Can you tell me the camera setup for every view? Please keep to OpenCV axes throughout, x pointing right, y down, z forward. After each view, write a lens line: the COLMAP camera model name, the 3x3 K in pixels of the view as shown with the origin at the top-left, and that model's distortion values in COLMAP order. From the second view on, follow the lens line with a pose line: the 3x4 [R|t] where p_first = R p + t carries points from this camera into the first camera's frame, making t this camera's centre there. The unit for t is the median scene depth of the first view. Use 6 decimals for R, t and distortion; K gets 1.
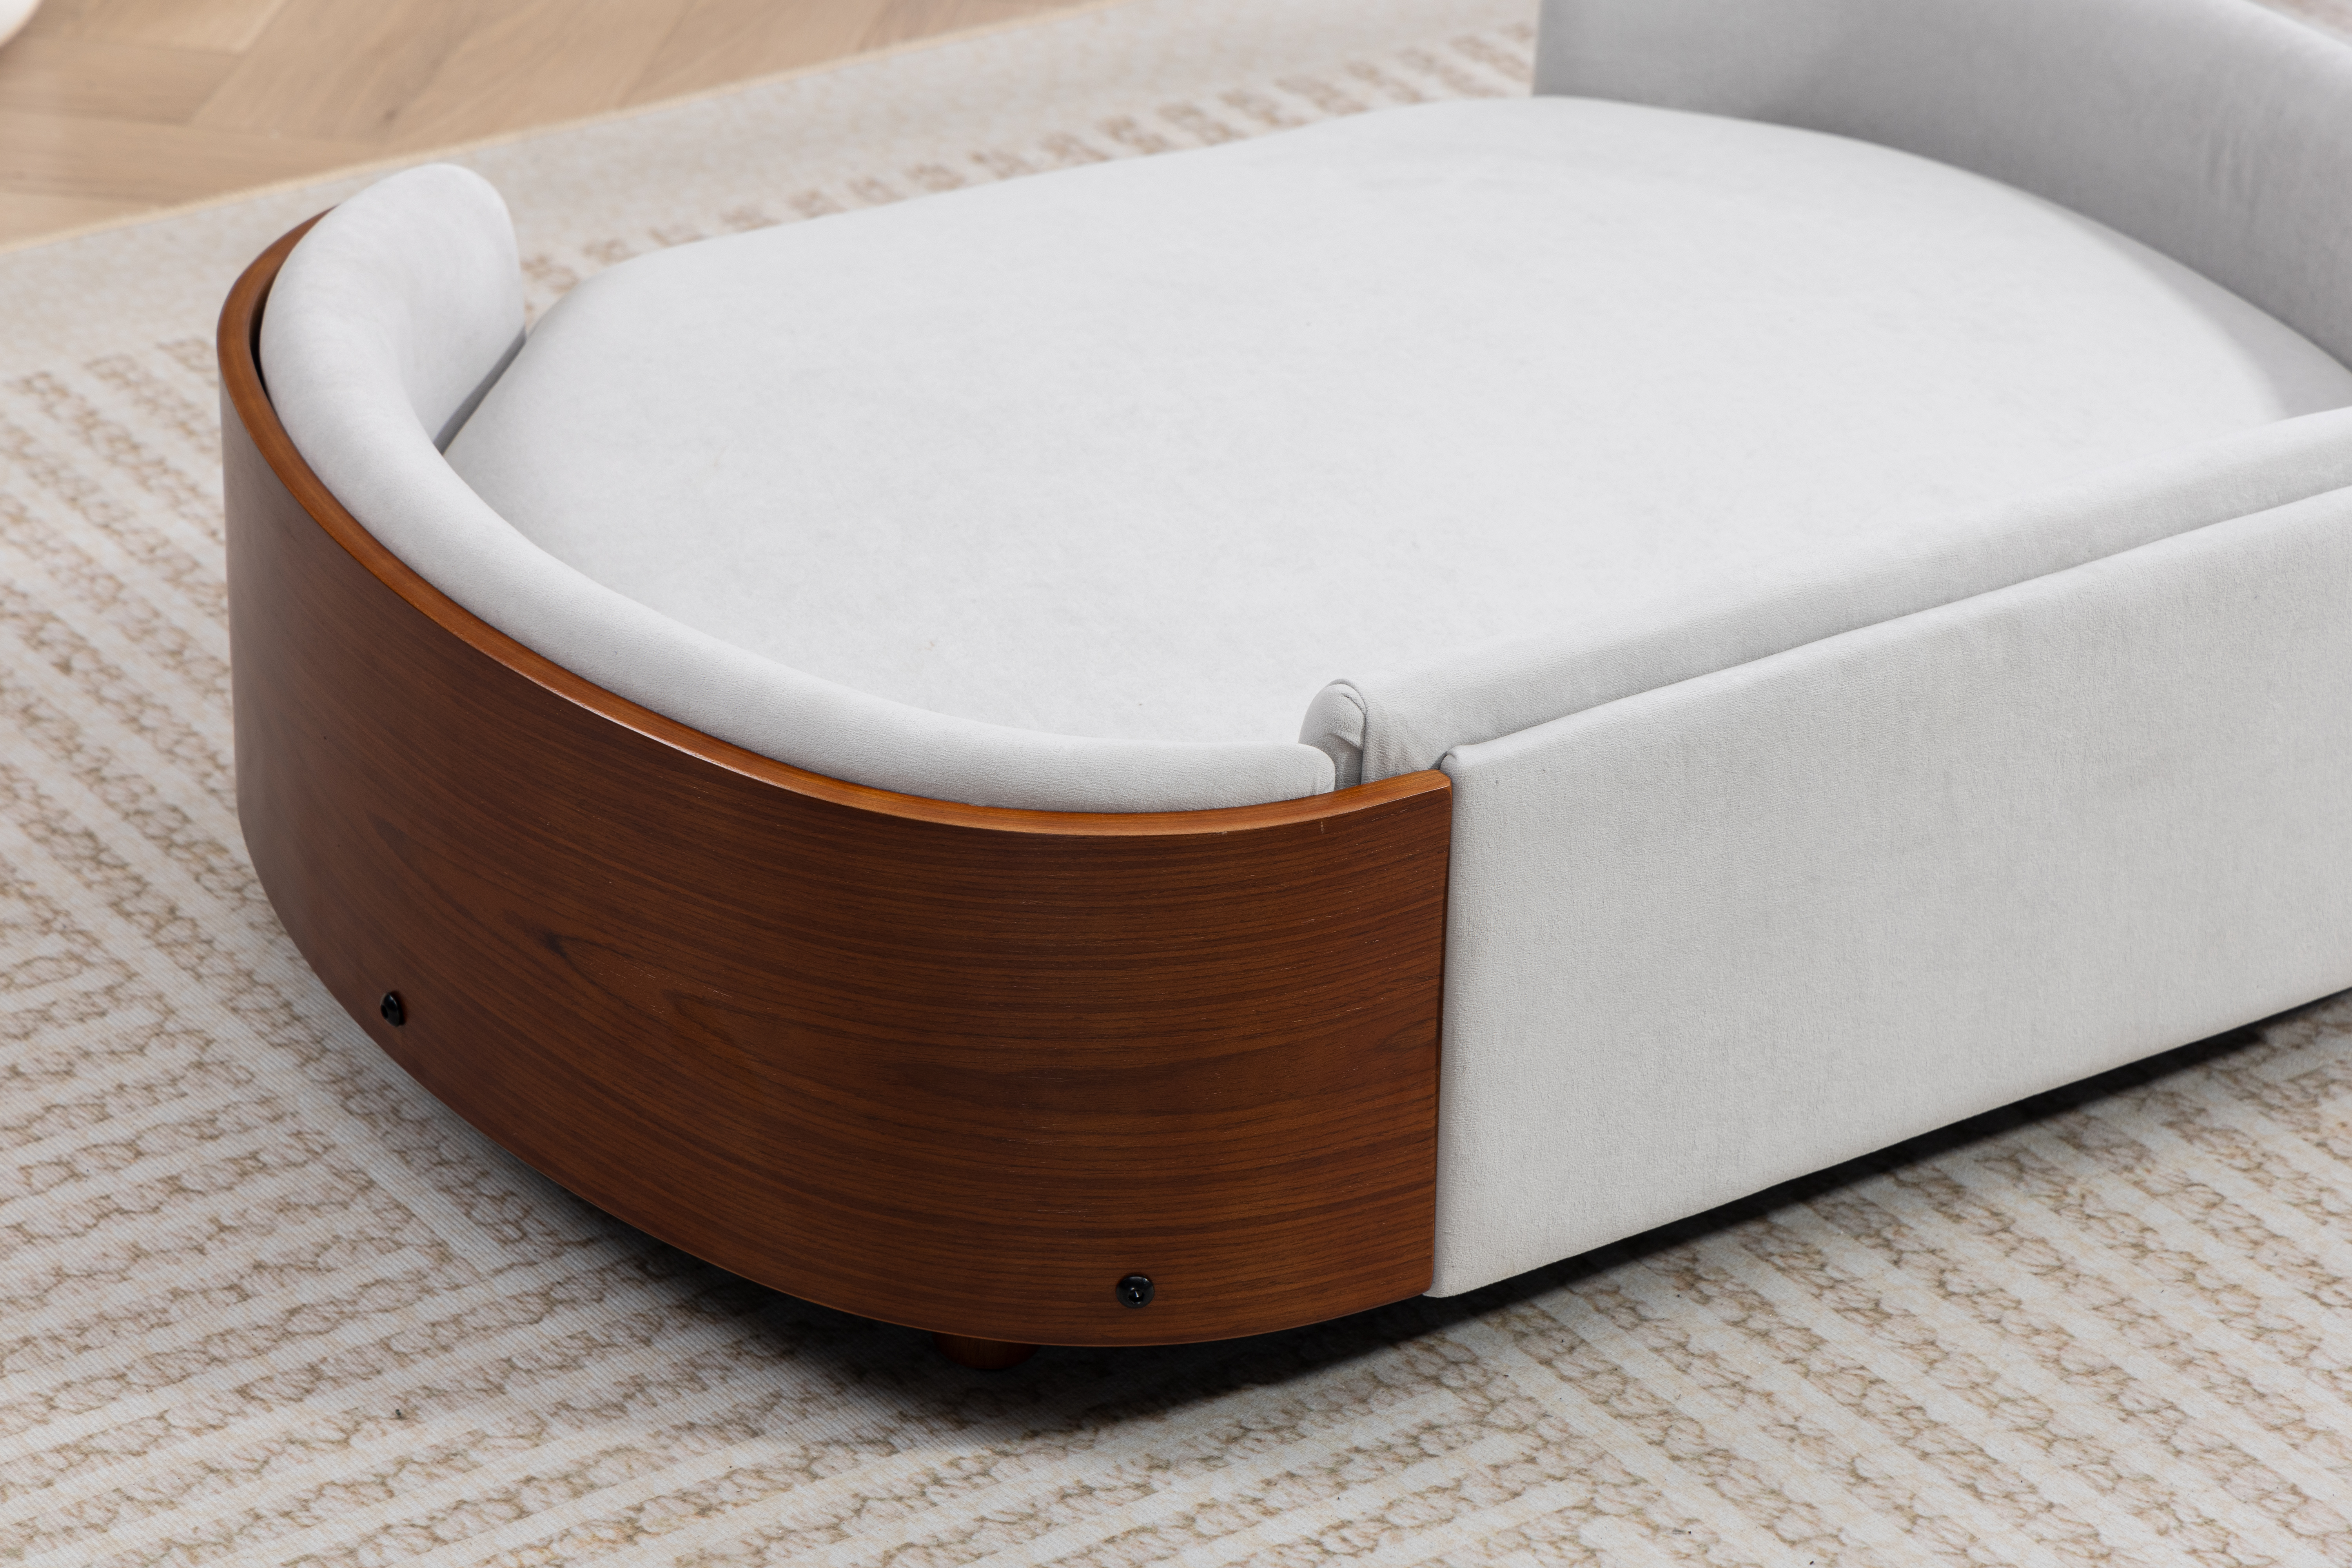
lens RADIAL K [[6798.2, 0, 1167.4], [0, 6798.2, 787.5], [0, 0, 1]] dist [0.034790, 0.000000]
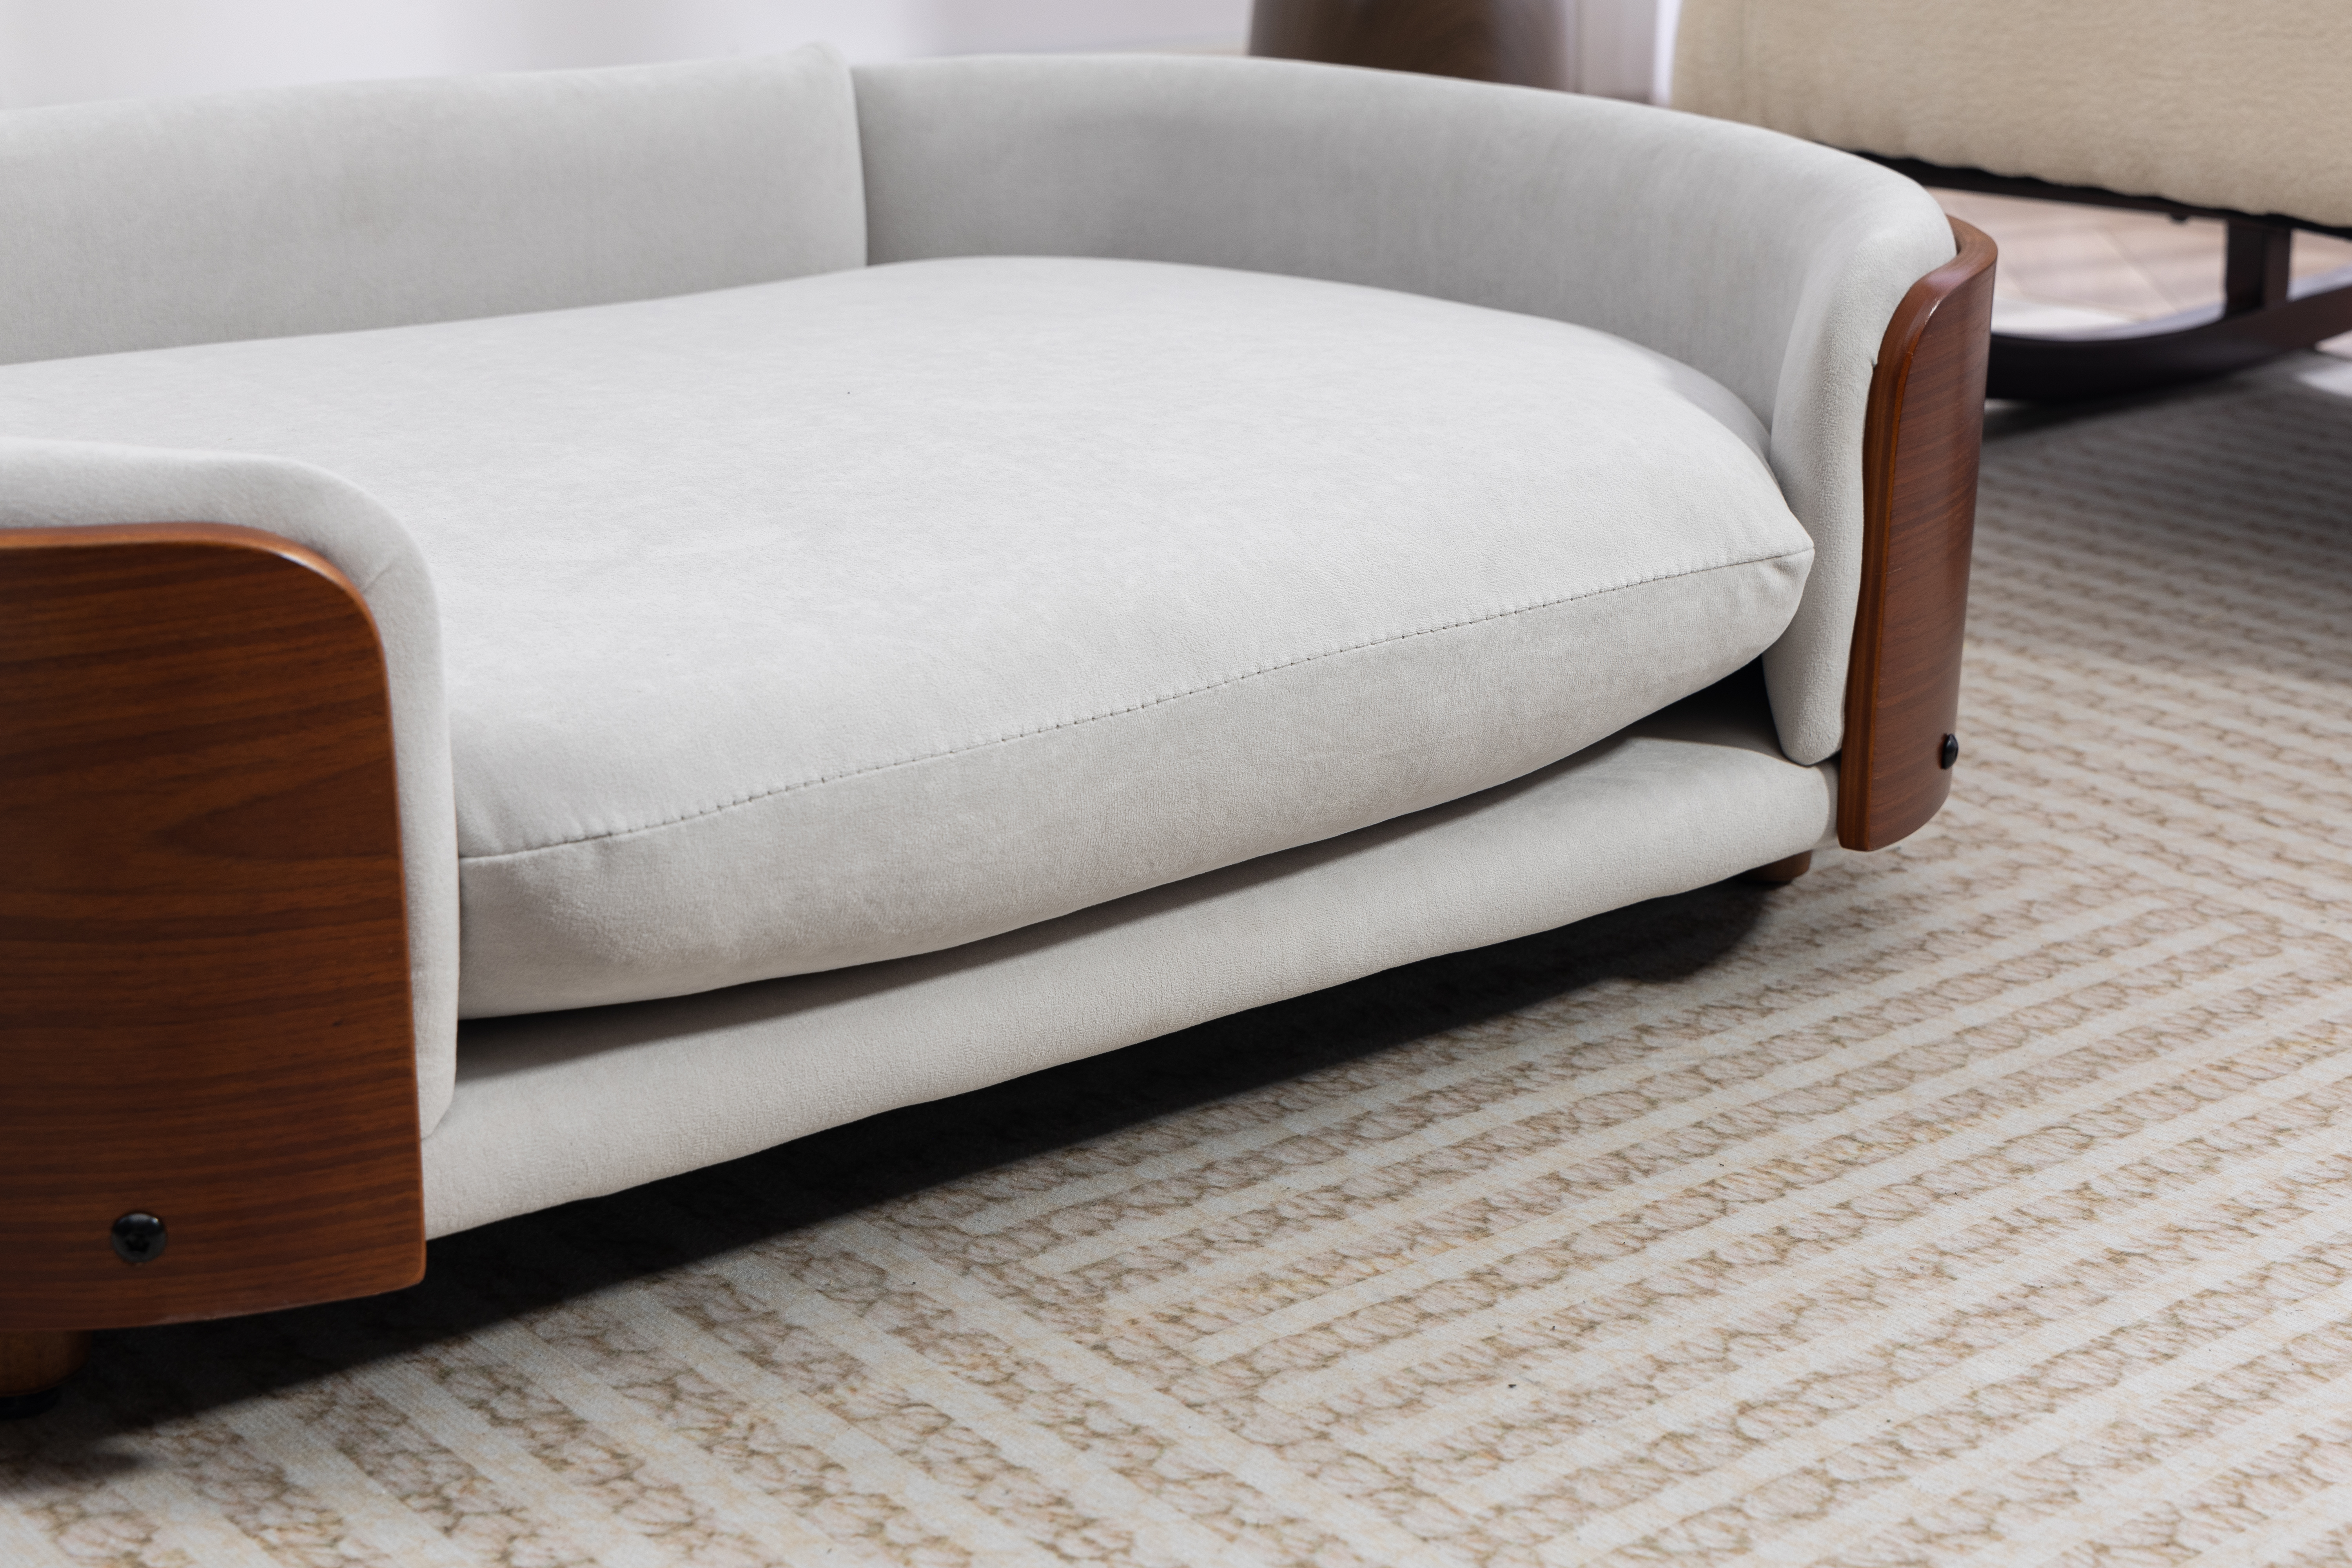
lens RADIAL K [[3681.1, 0, 1179.3], [0, 3681.1, 784.6], [0, 0, 1]] dist [0.016332, 0.000000]
pose [[0.996099, -0.032716, 0.081948, 0.155220], [0.045664, 0.985818, -0.161487, 0.060196], [-0.075503, 0.164599, 0.983467, 0.627822]]
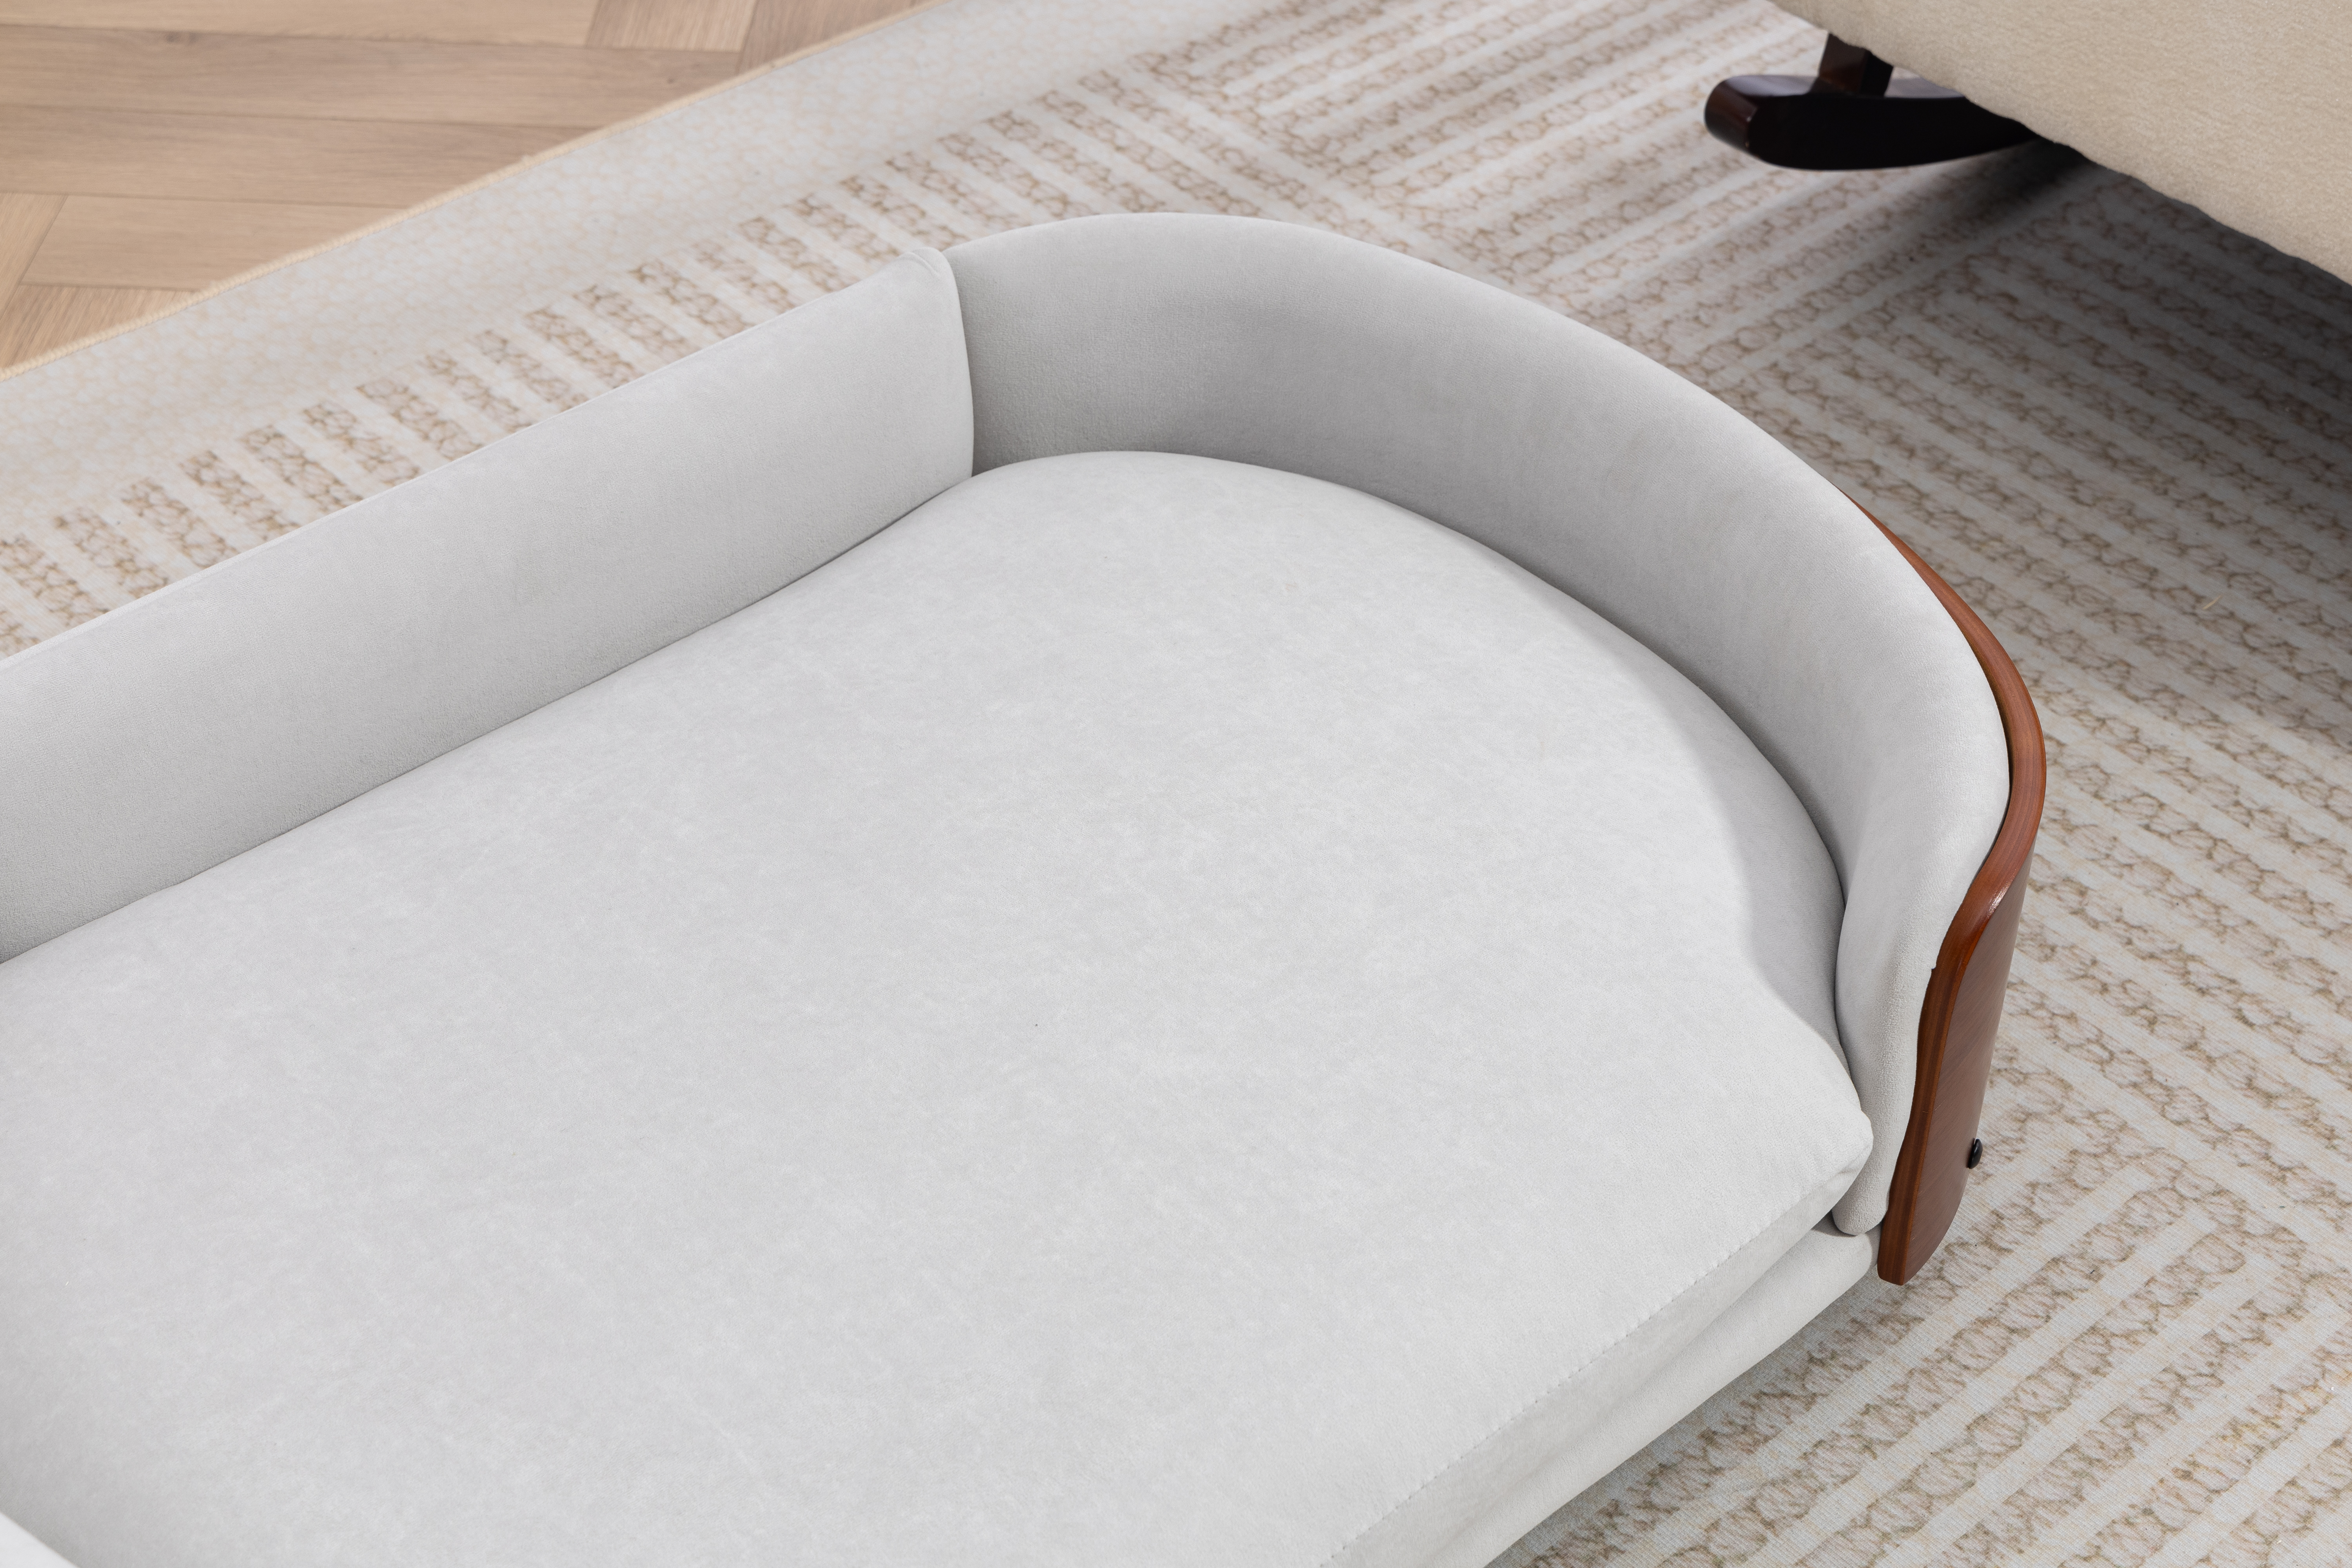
lens RADIAL K [[3819.4, 0, 1178.3], [0, 3819.4, 768.1], [0, 0, 1]] dist [0.019225, 0.000000]
pose [[0.992690, -0.085722, 0.084963, 0.127681], [0.065128, 0.973124, 0.220878, -0.245153], [-0.101614, -0.213730, 0.971594, 0.544774]]
